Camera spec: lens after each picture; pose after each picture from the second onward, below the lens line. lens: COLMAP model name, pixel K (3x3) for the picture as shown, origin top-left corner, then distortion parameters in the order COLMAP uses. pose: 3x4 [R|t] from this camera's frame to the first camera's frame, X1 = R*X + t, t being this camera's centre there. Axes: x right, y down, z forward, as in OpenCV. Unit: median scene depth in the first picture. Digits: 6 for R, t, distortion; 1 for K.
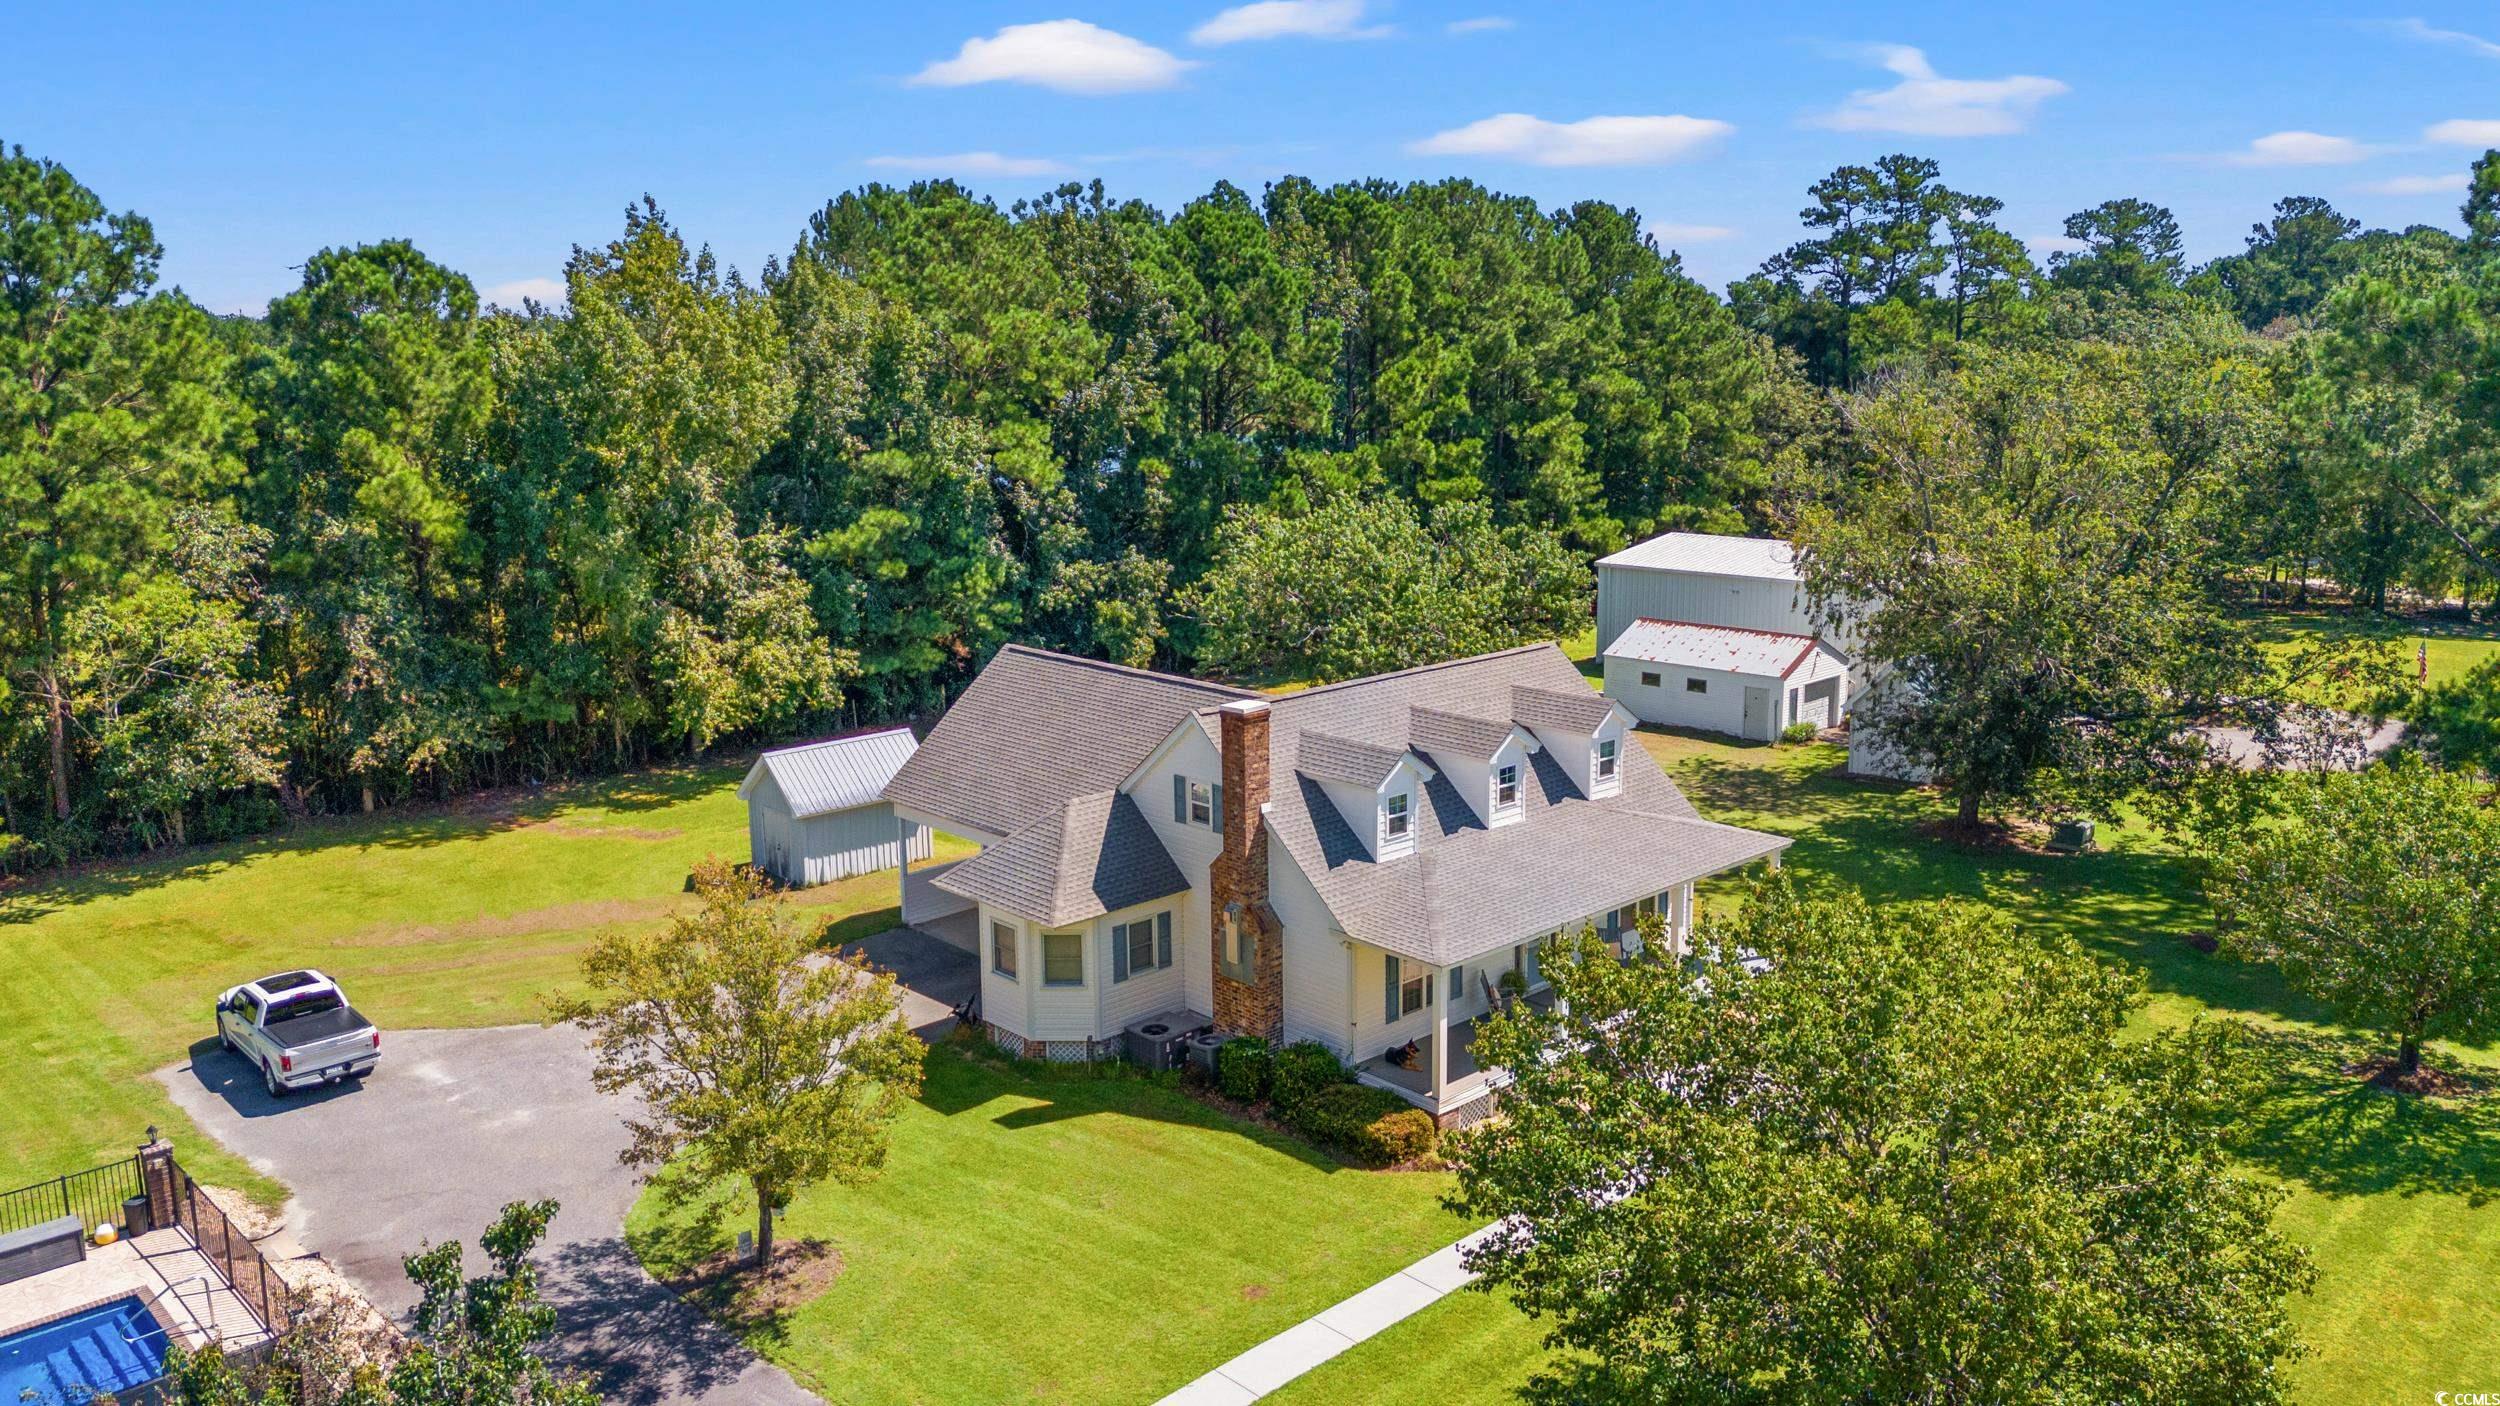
lens RADIAL K [[1803.8, 0, 1286.7], [0, 1803.8, 688.2], [0, 0, 1]] dist [0.068021, -0.061703]
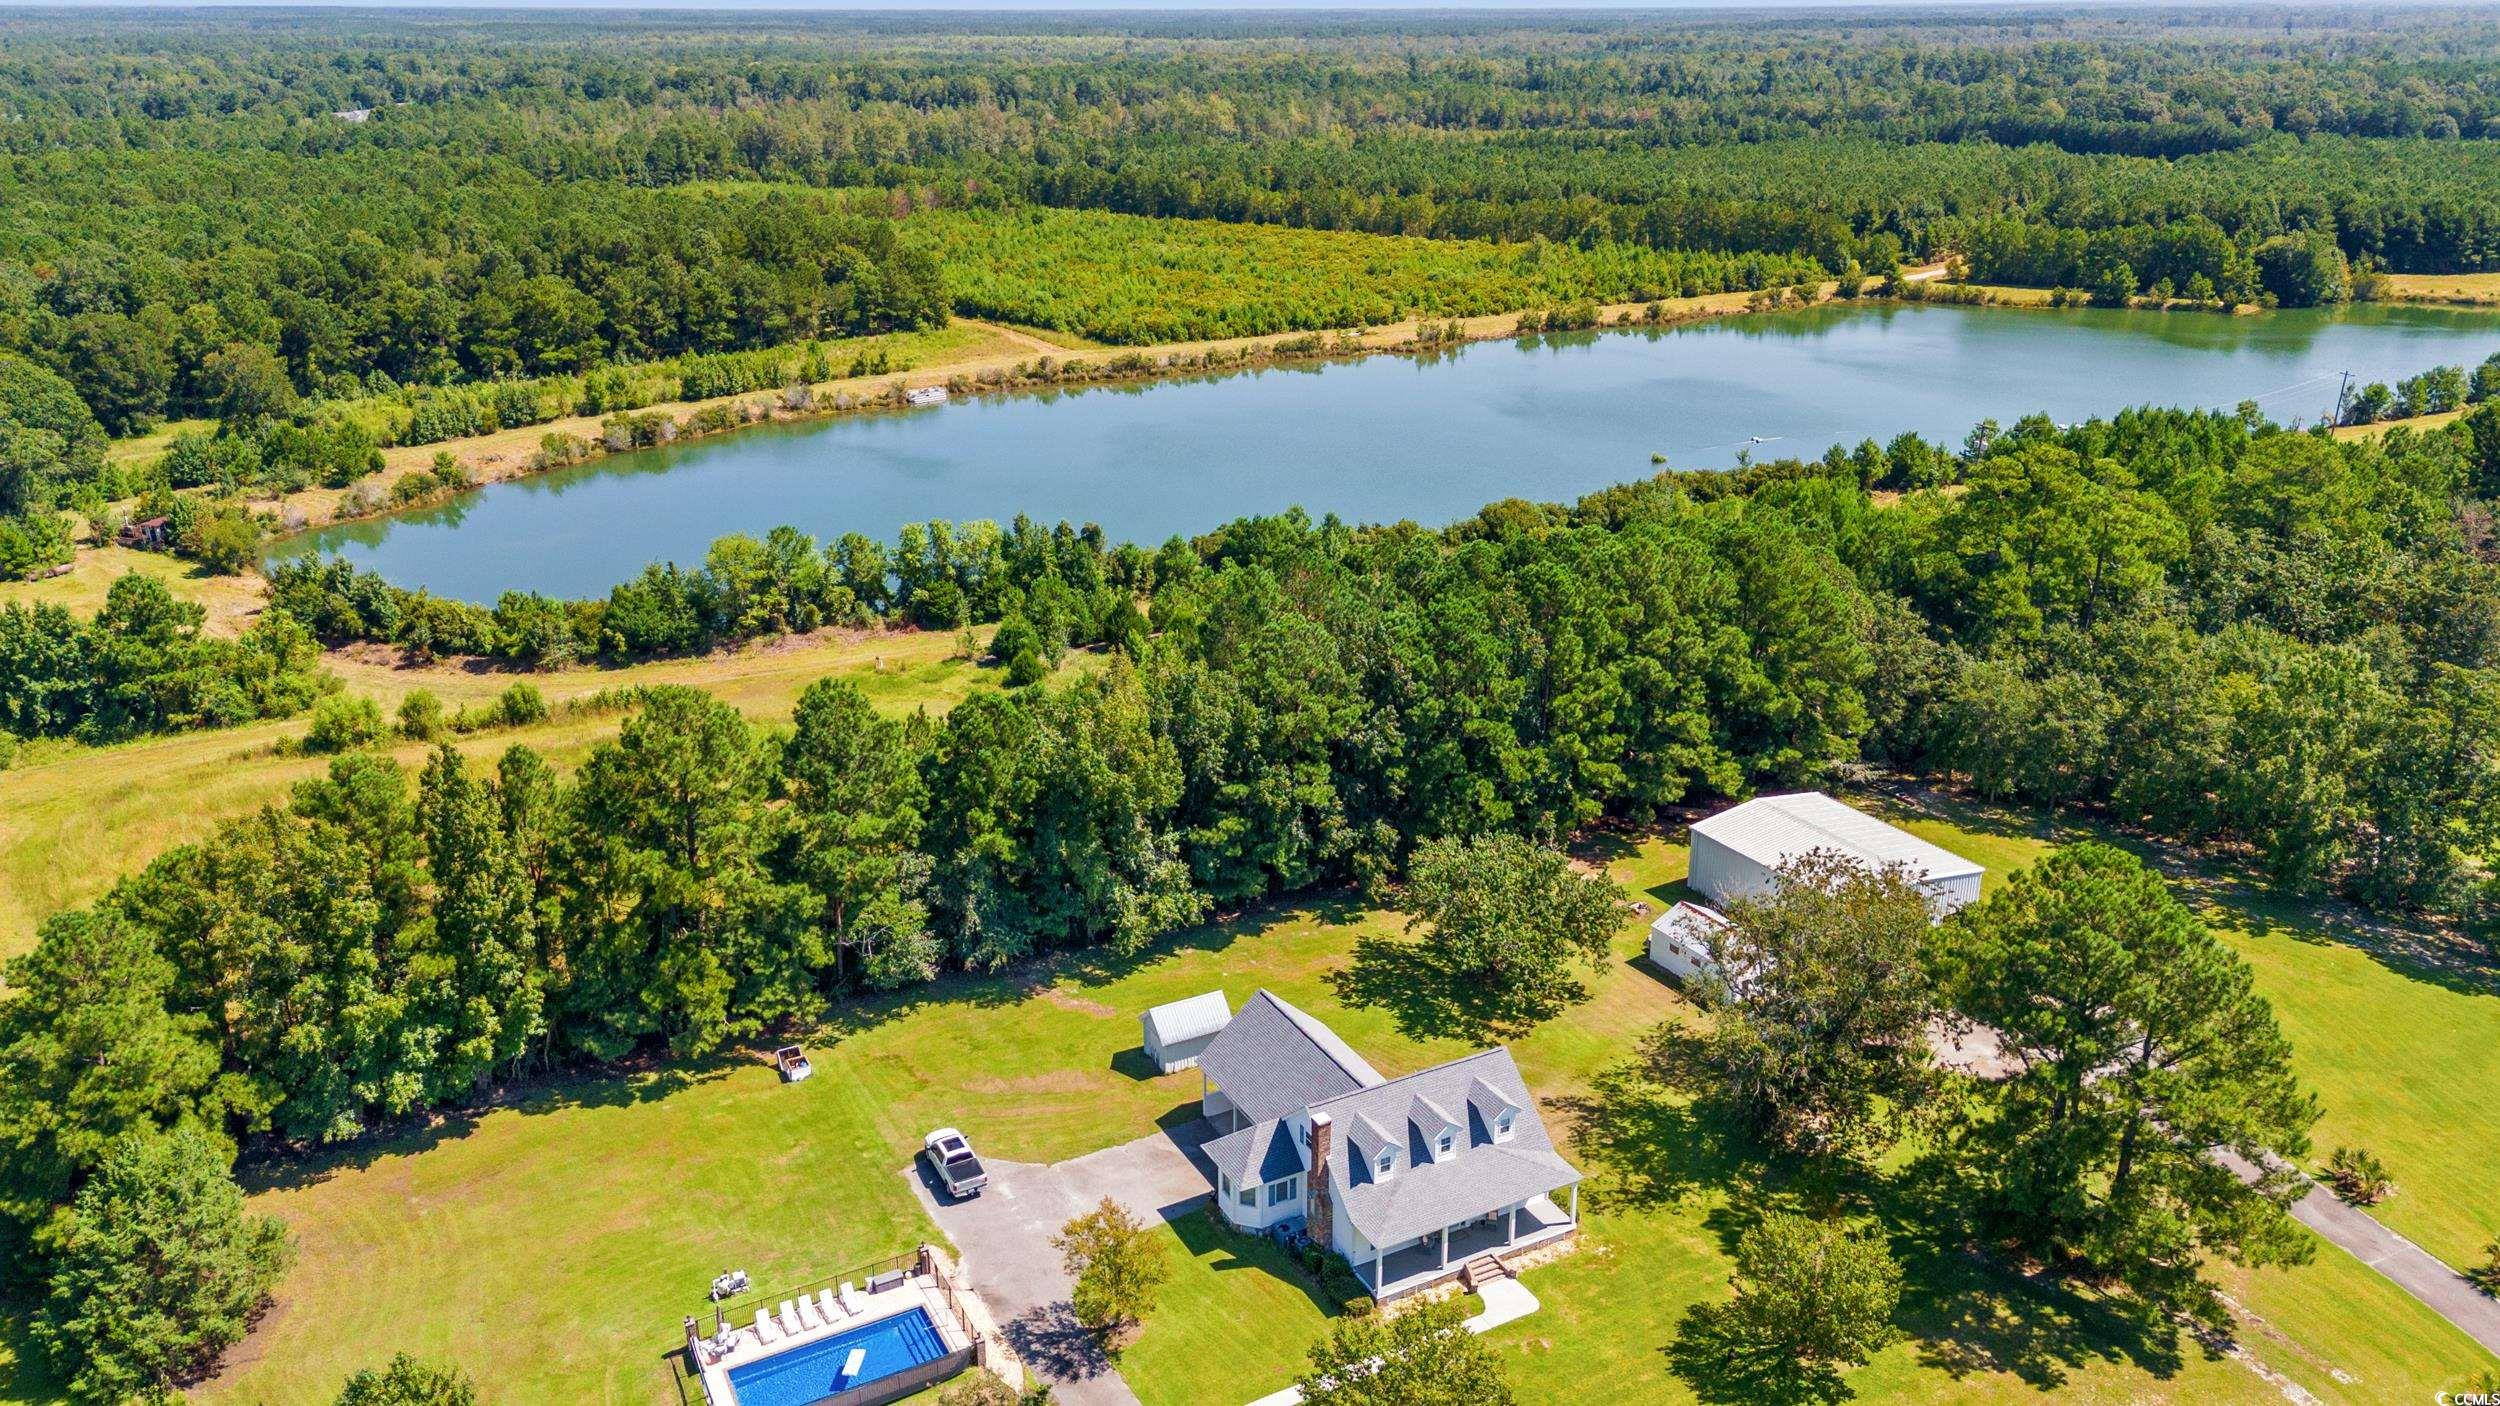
lens RADIAL K [[1791.6, 0, 1317.2], [0, 1791.6, 697.6], [0, 0, 1]] dist [0.068825, -0.112704]
pose [[0.968637, 0.102140, -0.226516, 0.308601], [-0.064503, 0.983718, 0.167747, -0.636506], [0.239961, -0.147875, 0.959454, -0.825595]]
